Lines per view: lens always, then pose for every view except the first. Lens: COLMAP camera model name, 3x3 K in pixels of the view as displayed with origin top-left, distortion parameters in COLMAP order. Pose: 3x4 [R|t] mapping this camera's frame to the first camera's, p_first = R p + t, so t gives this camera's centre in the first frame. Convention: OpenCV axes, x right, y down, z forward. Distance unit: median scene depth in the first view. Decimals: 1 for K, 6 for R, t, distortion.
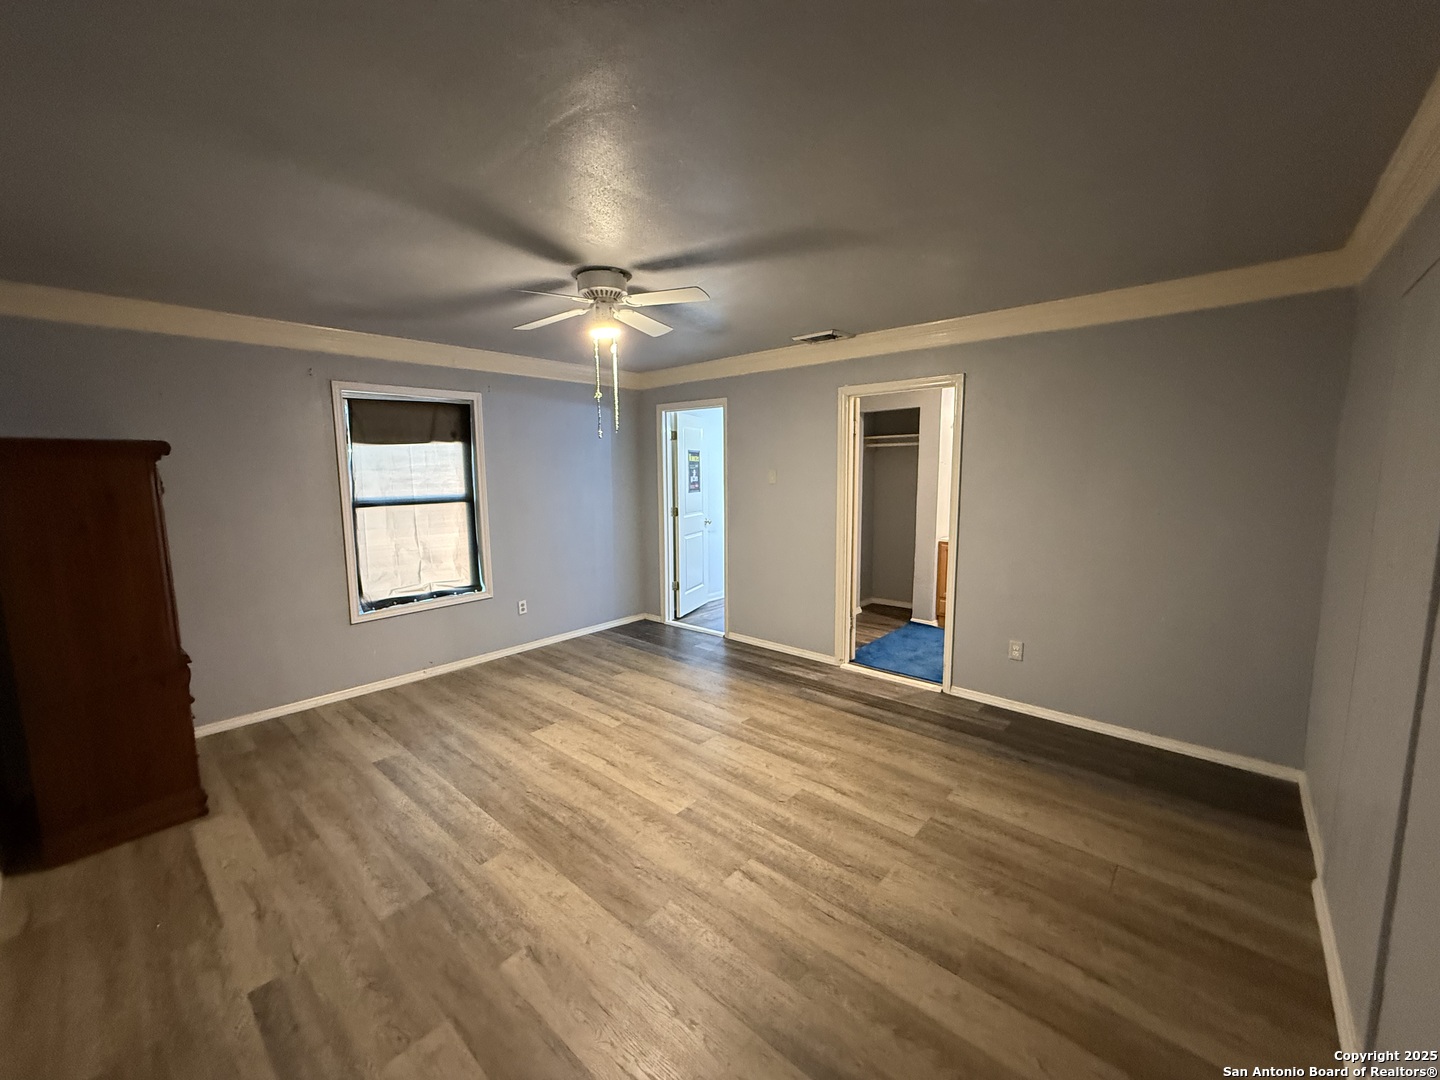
lens RADIAL K [[573.4, 0, 714.4], [0, 573.4, 538.3], [0, 0, 1]] dist [0.000109, 0.000194]
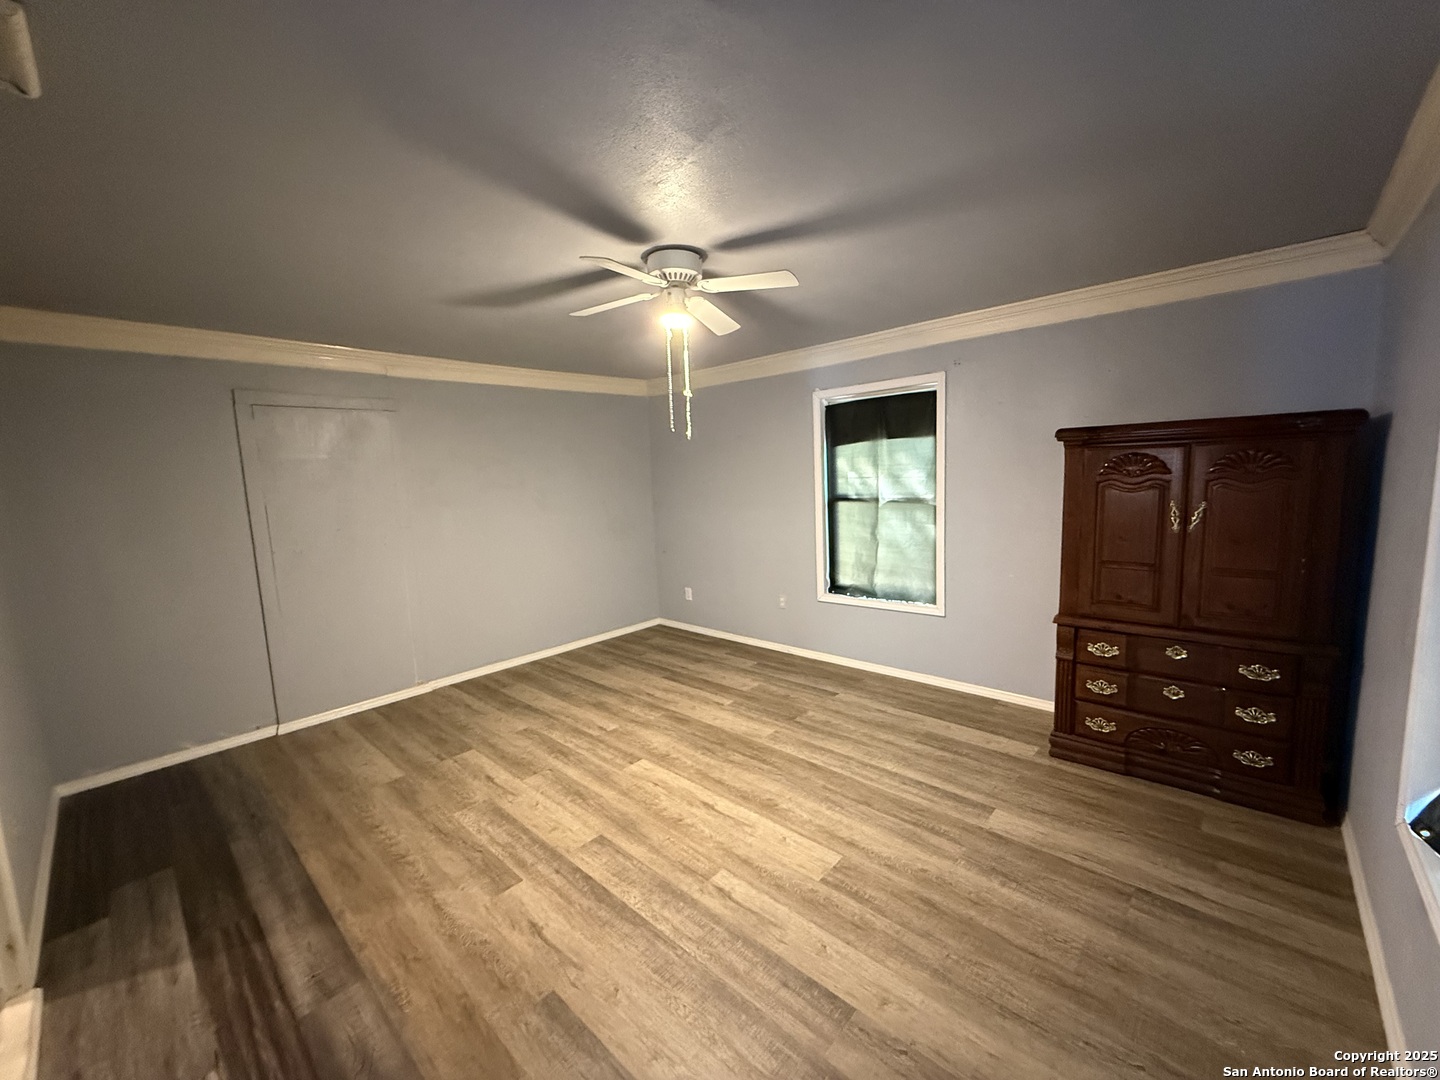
lens RADIAL K [[573.4, 0, 713.9], [0, 573.4, 537.8], [0, 0, 1]] dist [0.000109, 0.000194]
pose [[-0.998502, 0.048211, 0.025869, -0.252070], [0.053034, 0.969080, 0.240982, -0.238659], [-0.013451, 0.241993, -0.970185, 1.916249]]
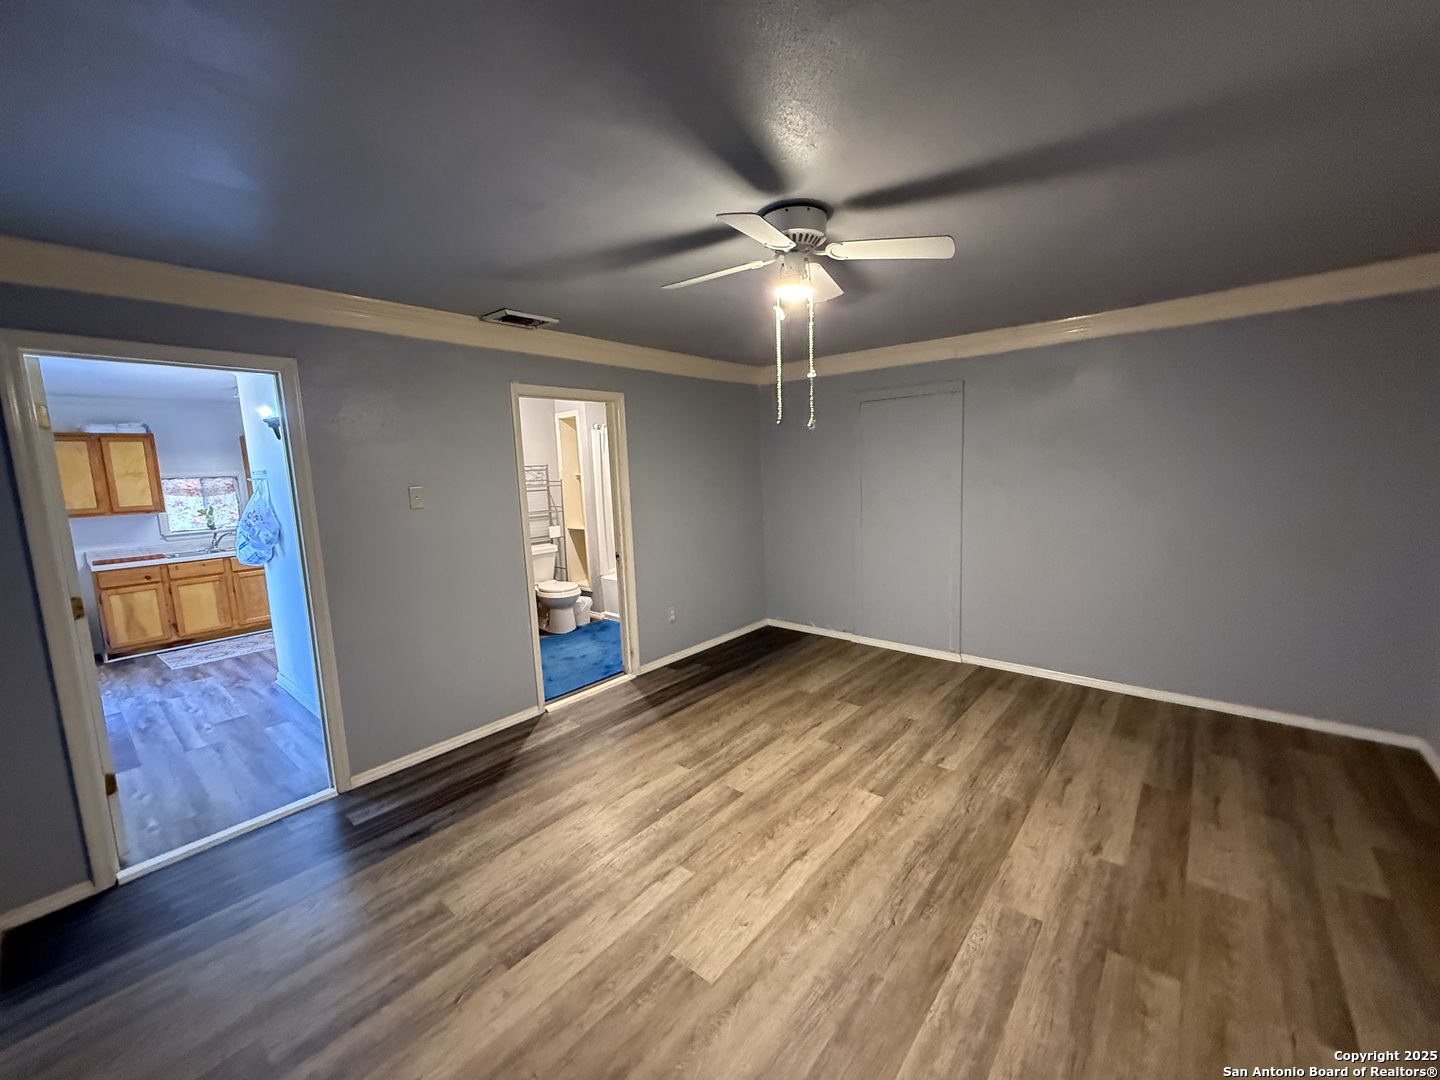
lens RADIAL K [[573.4, 0, 719.1], [0, 573.4, 541.7], [0, 0, 1]] dist [0.000109, 0.000194]
pose [[-0.023502, -0.119701, 0.992532, -0.965323], [0.161313, 0.979342, 0.121930, -0.138503], [-0.986623, 0.162973, -0.003708, 1.136338]]
